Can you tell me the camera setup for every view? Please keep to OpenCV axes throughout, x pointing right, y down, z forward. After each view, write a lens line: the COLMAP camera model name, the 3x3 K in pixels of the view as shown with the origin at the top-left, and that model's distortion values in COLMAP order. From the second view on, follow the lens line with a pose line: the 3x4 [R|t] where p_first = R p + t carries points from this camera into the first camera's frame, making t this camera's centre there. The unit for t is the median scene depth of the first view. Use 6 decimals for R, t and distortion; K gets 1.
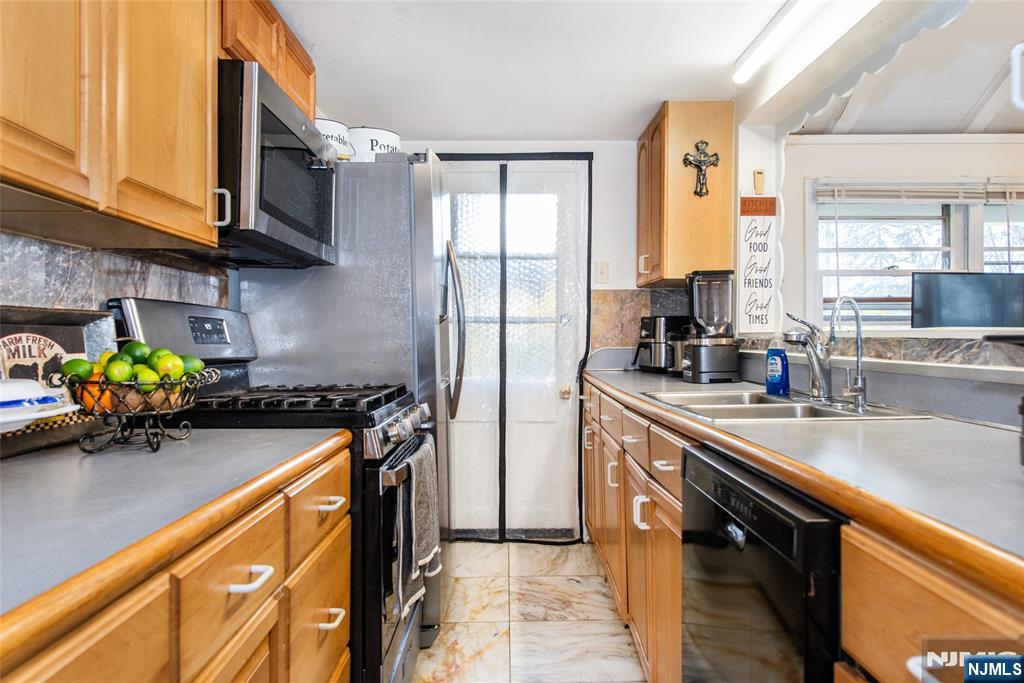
lens RADIAL K [[682.6, 0, 512.0], [0, 682.6, 341.5], [0, 0, 1]] dist [0.060222, -0.064559]
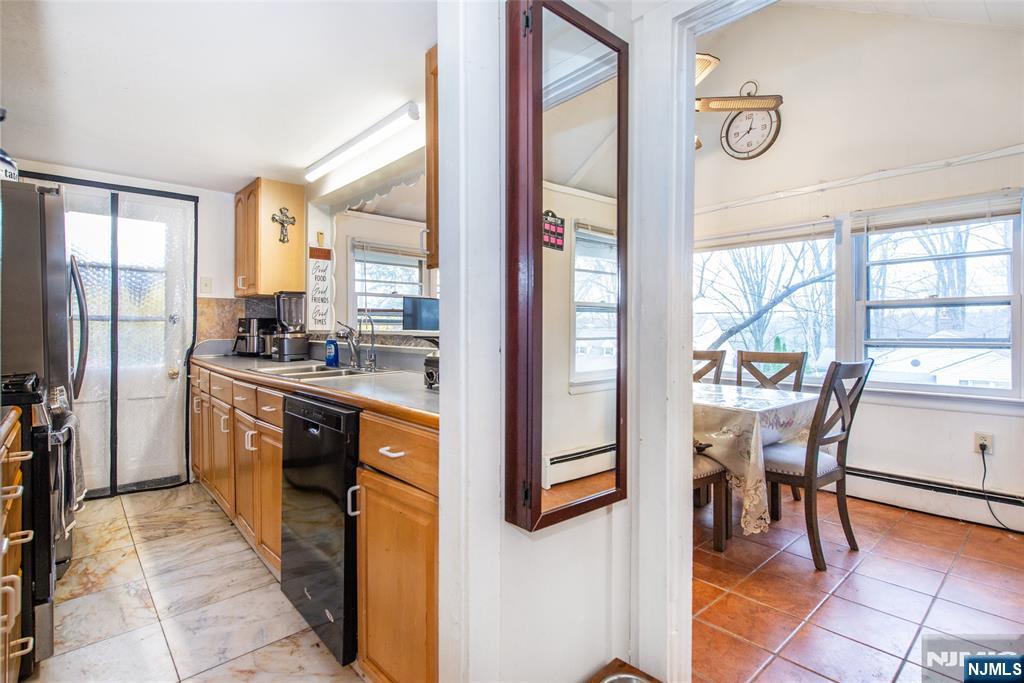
lens RADIAL K [[503.5, 0, 514.1], [0, 503.5, 319.2], [0, 0, 1]] dist [0.001356, -0.011489]
pose [[0.750588, 0.012935, 0.660644, -0.090398], [0.003223, 0.999725, -0.023236, -0.008440], [-0.660762, 0.019571, 0.750340, -0.214727]]
